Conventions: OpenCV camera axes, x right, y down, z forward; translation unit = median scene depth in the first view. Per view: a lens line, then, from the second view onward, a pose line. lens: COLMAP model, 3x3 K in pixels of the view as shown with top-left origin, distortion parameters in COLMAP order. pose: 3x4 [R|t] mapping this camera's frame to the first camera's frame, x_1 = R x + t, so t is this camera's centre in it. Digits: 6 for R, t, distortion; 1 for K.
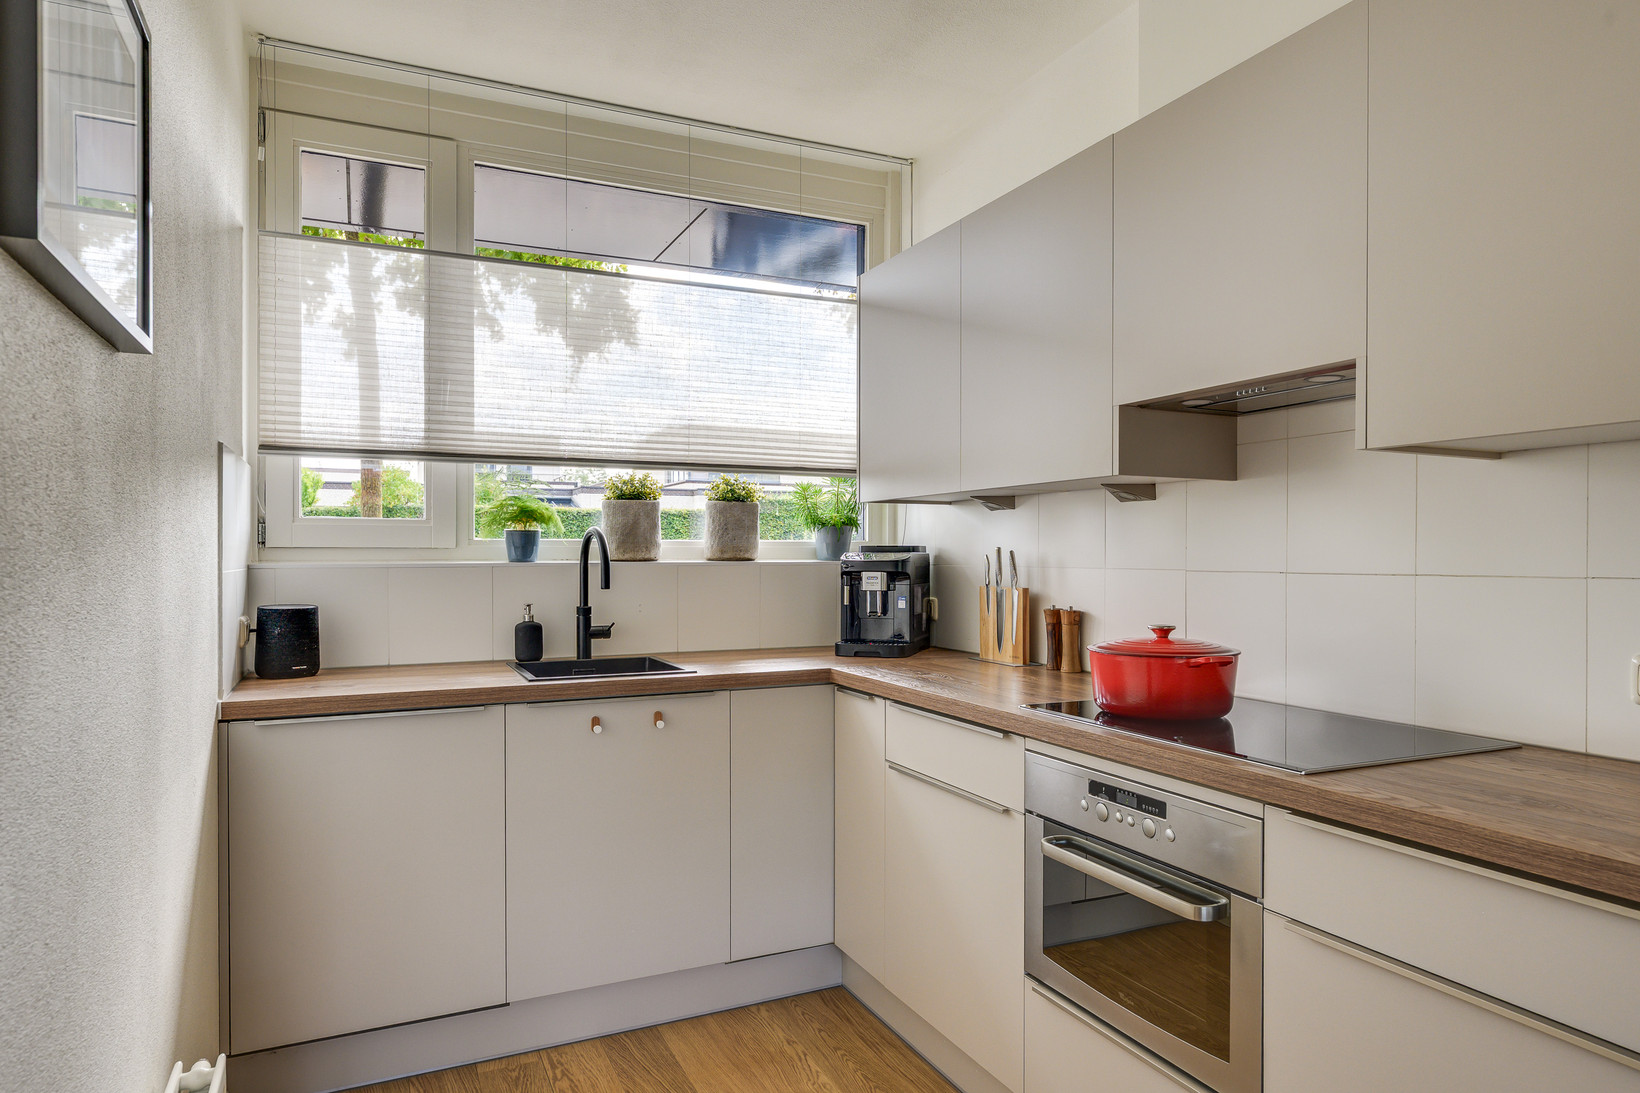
lens RADIAL K [[994.8, 0, 835.5], [0, 994.8, 550.3], [0, 0, 1]] dist [0.020409, 0.000603]
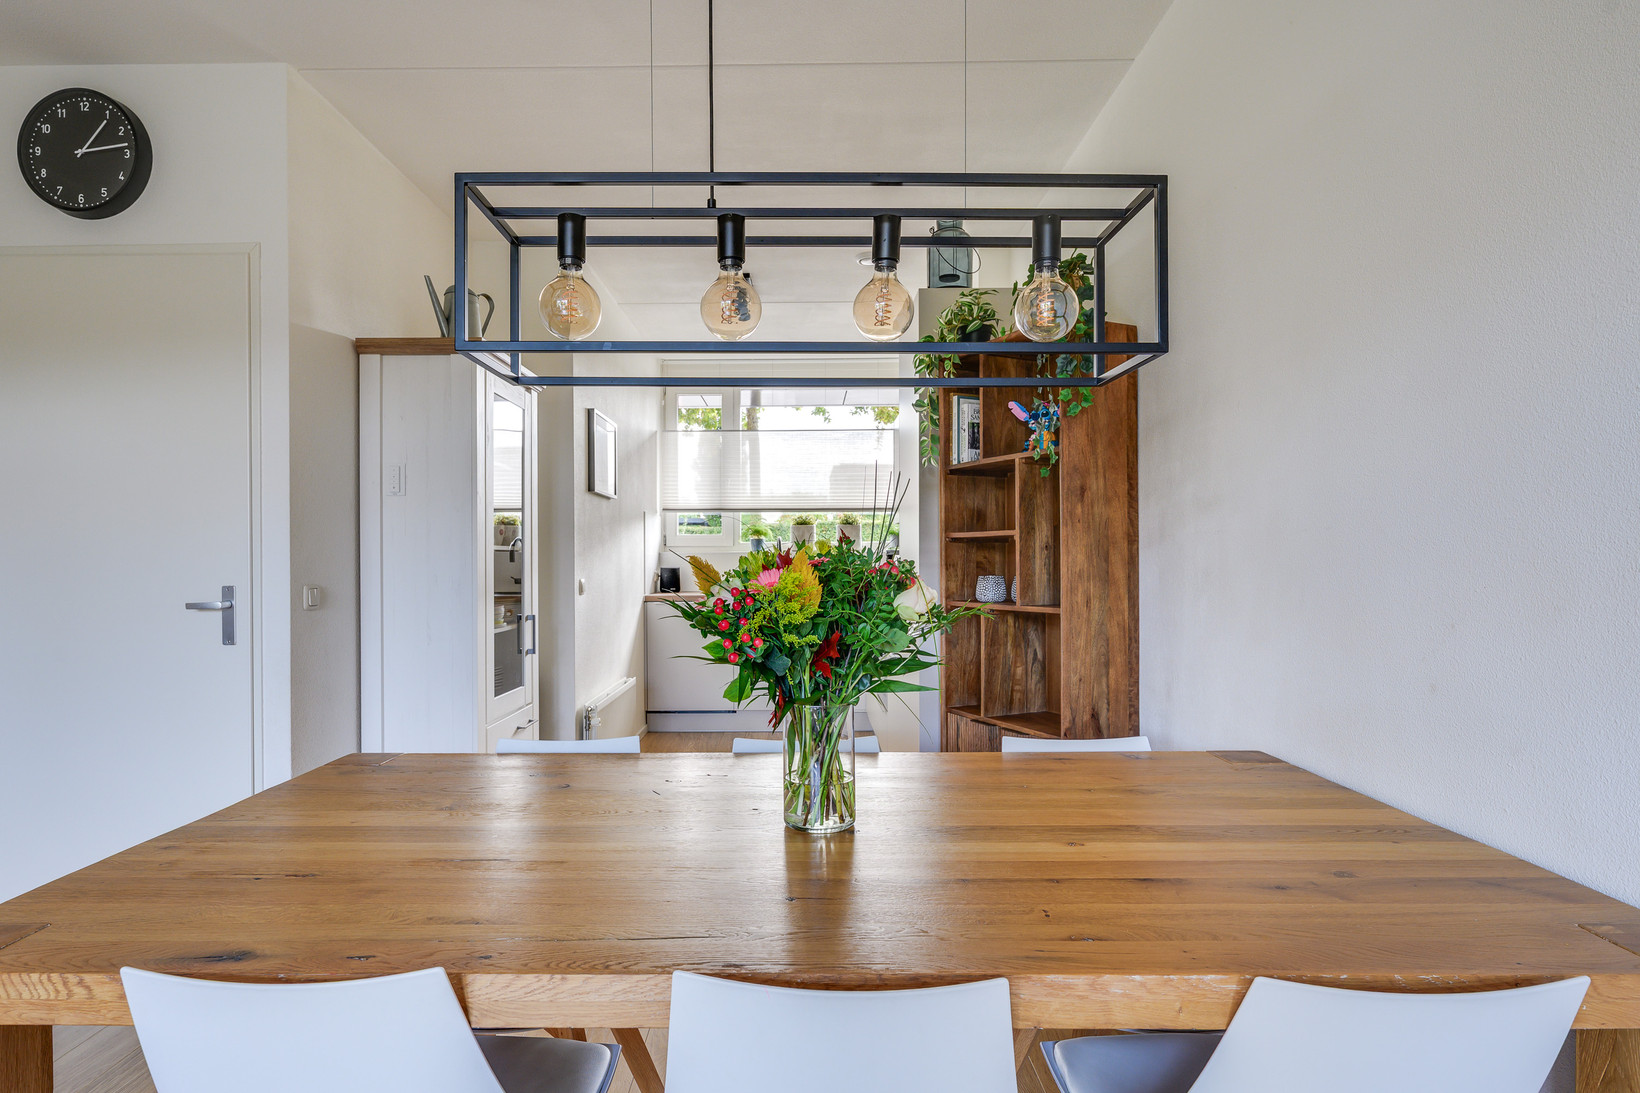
lens RADIAL K [[856.1, 0, 796.8], [0, 856.1, 552.7], [0, 0, 1]] dist [-0.007248, 0.002792]
pose [[0.899564, -0.008231, -0.436712, 0.691003], [0.006291, 0.999963, -0.005888, 0.026645], [0.436744, 0.002549, 0.899582, -0.841272]]
